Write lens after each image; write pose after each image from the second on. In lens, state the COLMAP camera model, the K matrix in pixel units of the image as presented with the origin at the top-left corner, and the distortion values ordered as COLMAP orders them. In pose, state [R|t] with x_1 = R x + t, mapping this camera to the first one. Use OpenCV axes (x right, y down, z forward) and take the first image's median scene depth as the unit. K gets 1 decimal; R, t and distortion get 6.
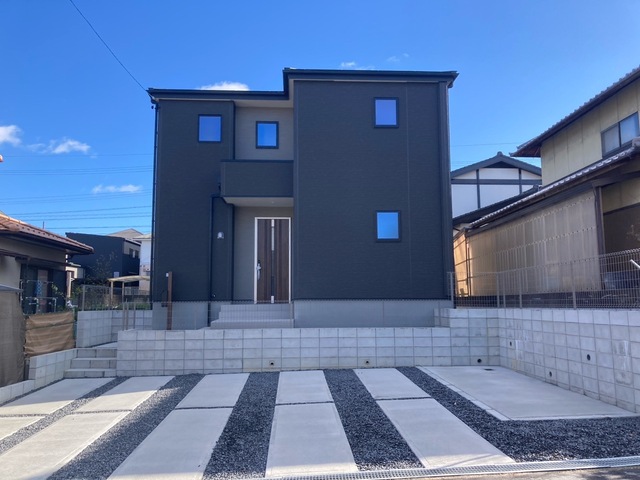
lens RADIAL K [[521.6, 0, 321.3], [0, 521.6, 241.2], [0, 0, 1]] dist [0.032989, -0.028321]
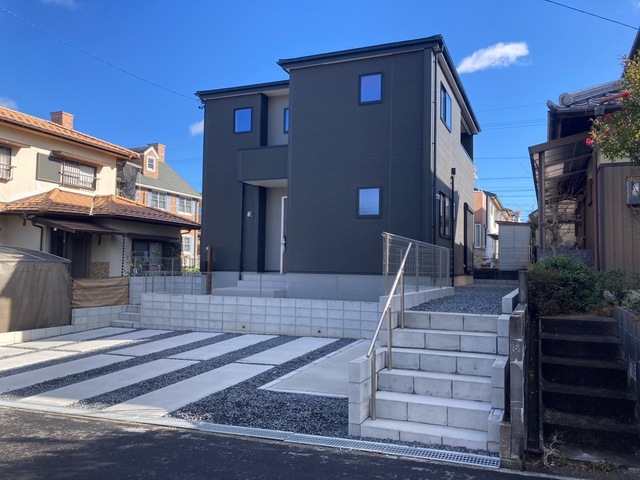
lens RADIAL K [[521.6, 0, 319.2], [0, 521.6, 236.7], [0, 0, 1]] dist [0.032989, -0.028321]
pose [[0.900383, -0.005355, -0.435065, 0.472351], [0.030716, 0.998212, 0.051282, -0.016176], [0.434012, -0.059537, 0.898938, 0.036557]]
